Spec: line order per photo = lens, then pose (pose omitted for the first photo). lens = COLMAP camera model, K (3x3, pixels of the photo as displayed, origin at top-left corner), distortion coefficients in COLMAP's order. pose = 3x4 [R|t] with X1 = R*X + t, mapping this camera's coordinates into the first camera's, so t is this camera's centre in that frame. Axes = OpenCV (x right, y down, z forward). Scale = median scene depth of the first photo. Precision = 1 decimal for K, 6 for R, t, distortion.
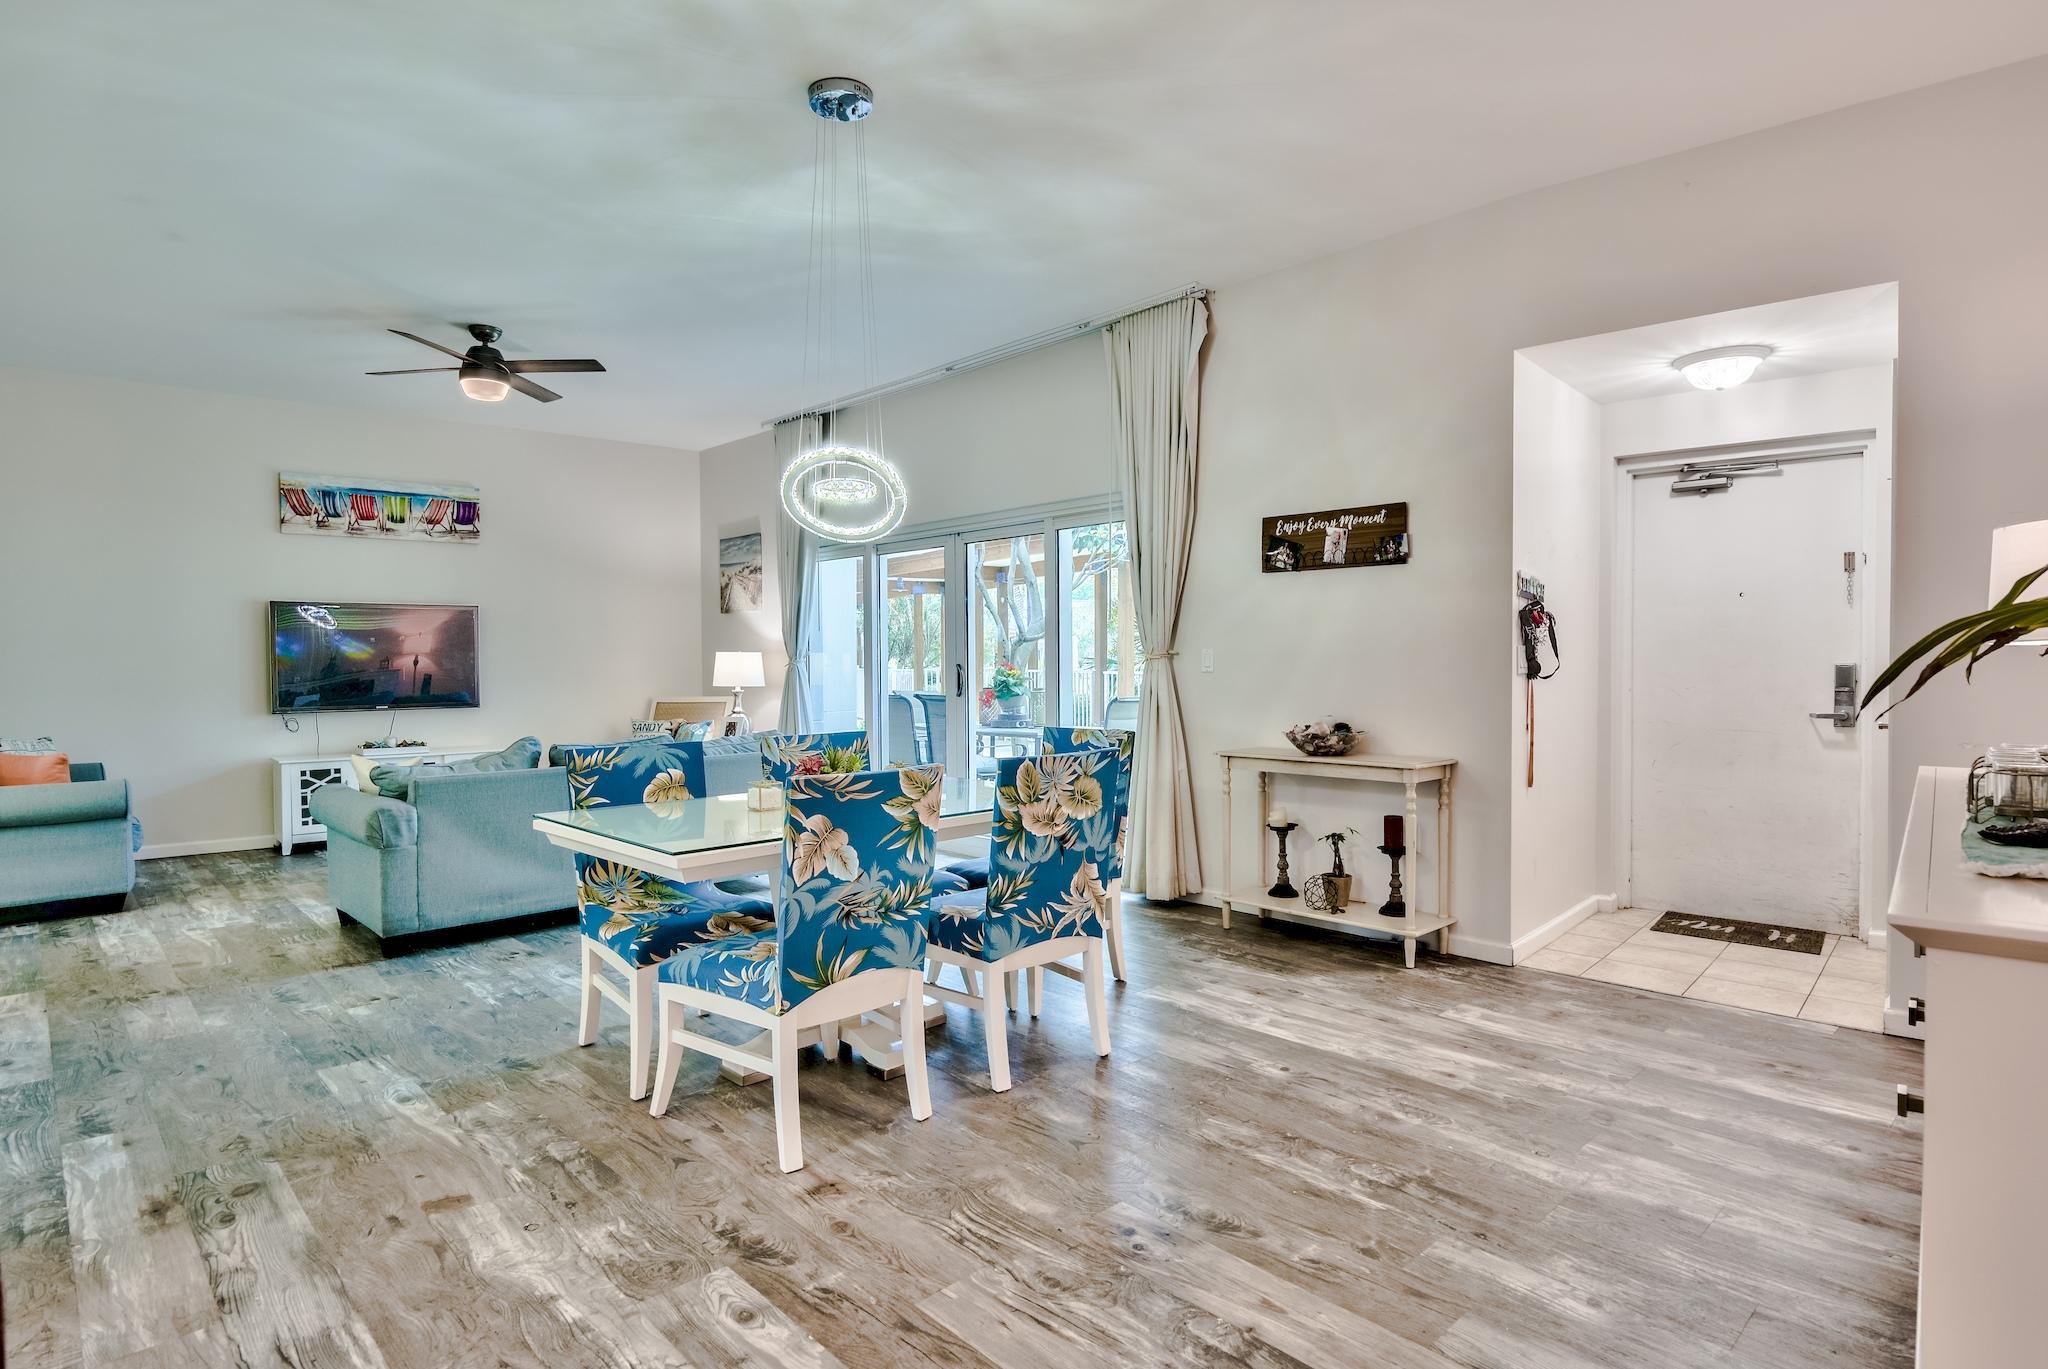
lens RADIAL K [[1075.9, 0, 1024.0], [0, 1075.9, 684.5], [0, 0, 1]] dist [0.000237, -0.001404]
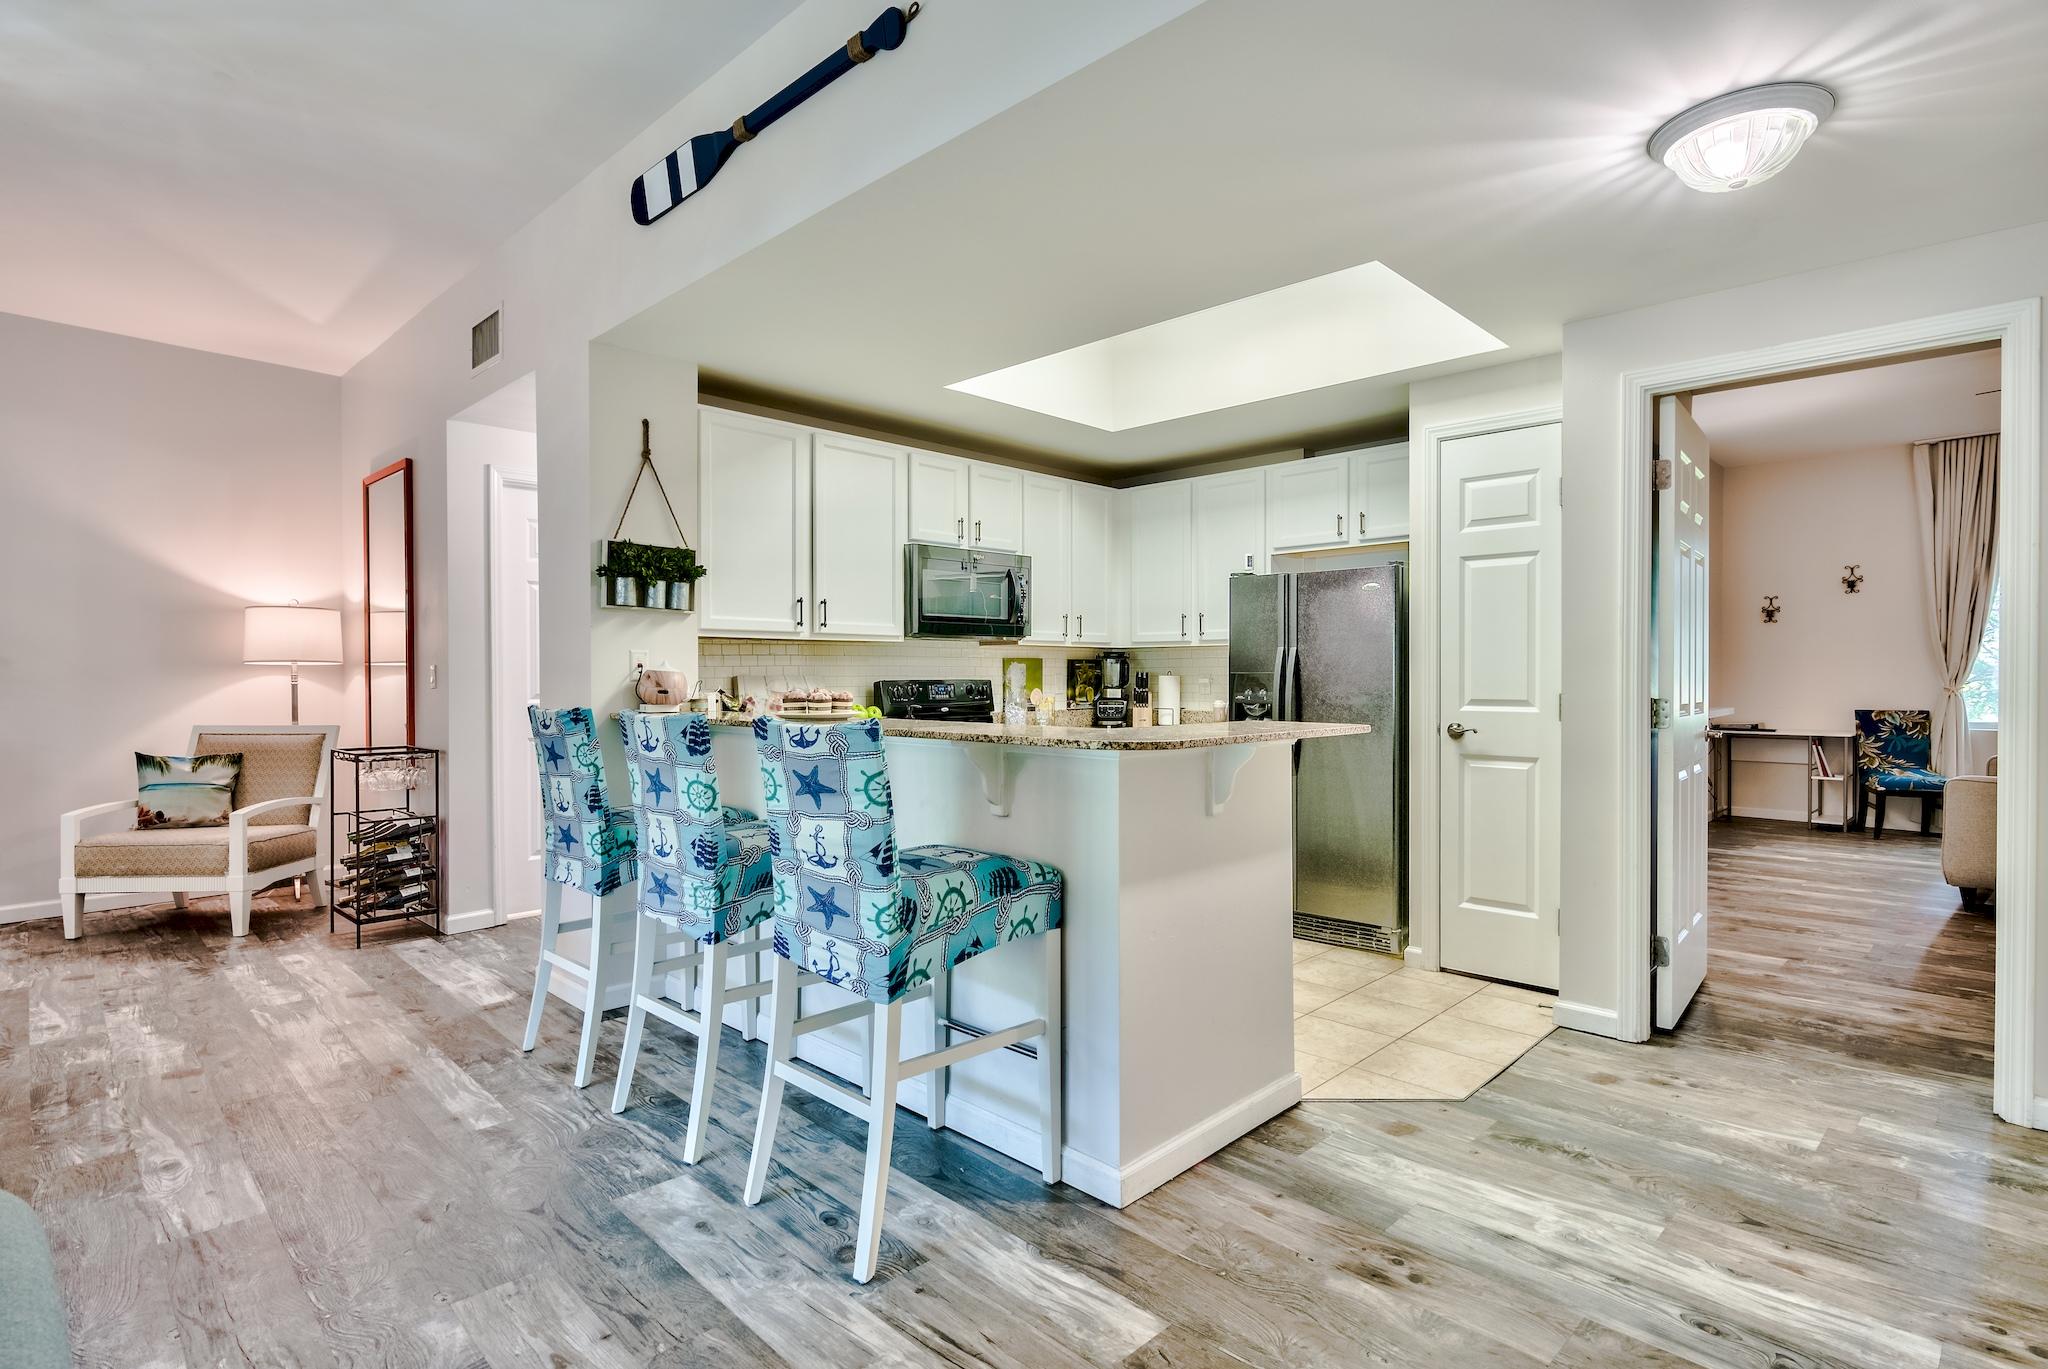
lens RADIAL K [[1015.8, 0, 1024.0], [0, 1015.8, 684.5], [0, 0, 1]] dist [-0.005215, -0.000250]
pose [[-0.999678, 0.008299, -0.023973, -0.800297], [0.007531, 0.999461, 0.031957, -0.020241], [0.024226, 0.031766, -0.999202, 1.164796]]
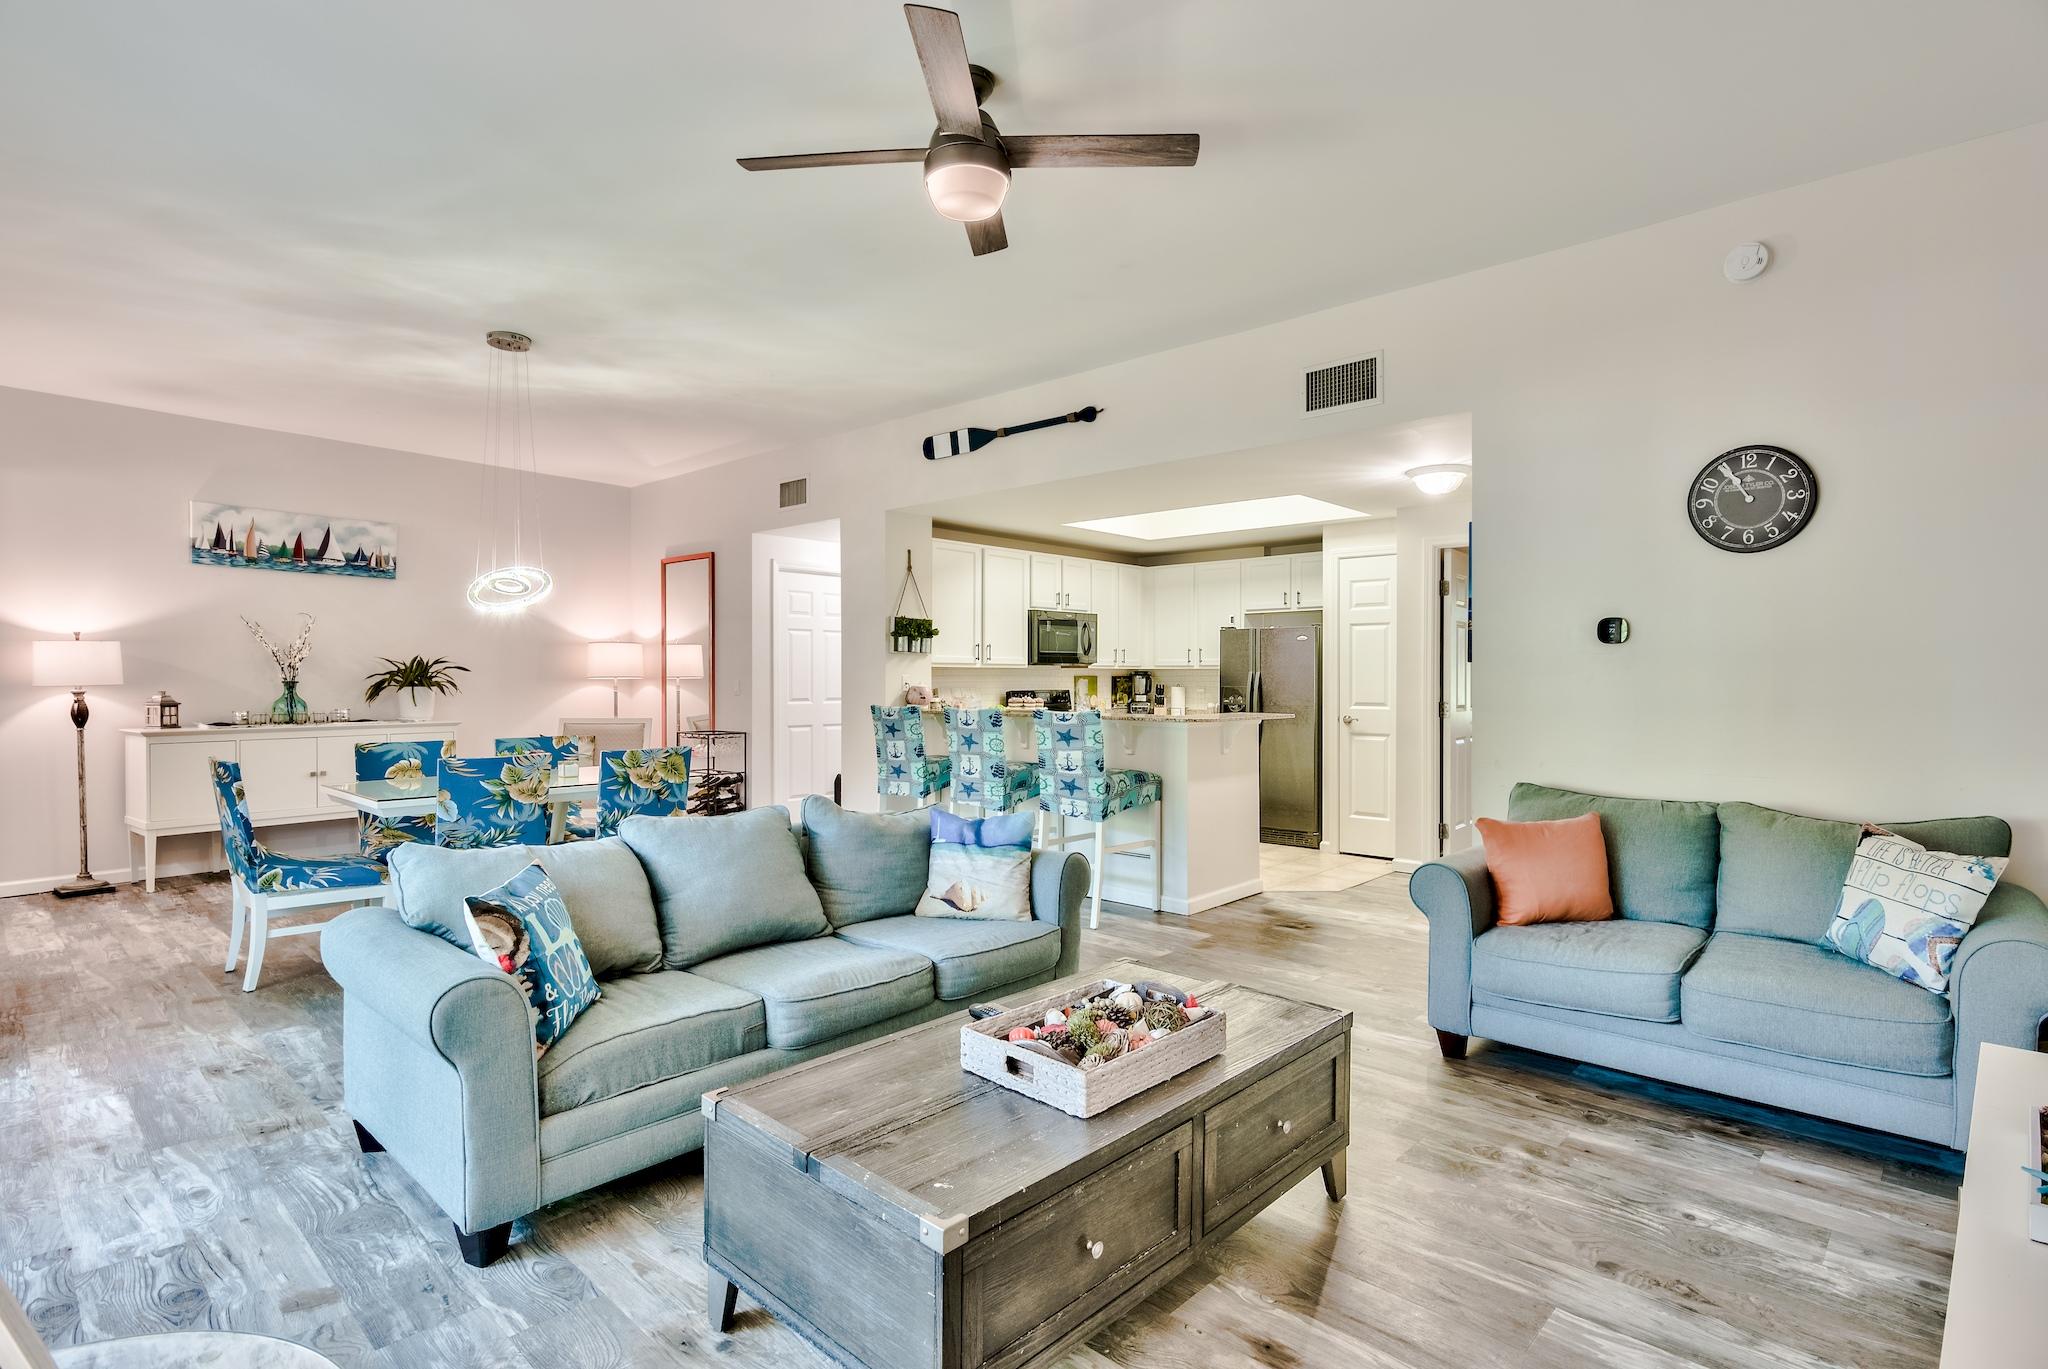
lens RADIAL K [[1006.8, 0, 1024.0], [0, 1006.8, 684.5], [0, 0, 1]] dist [-0.003578, 0.000030]
pose [[-0.998203, 0.006550, -0.059562, -0.600820], [0.004818, 0.999563, 0.029176, -0.052104], [0.059727, 0.028837, -0.997798, 1.821266]]
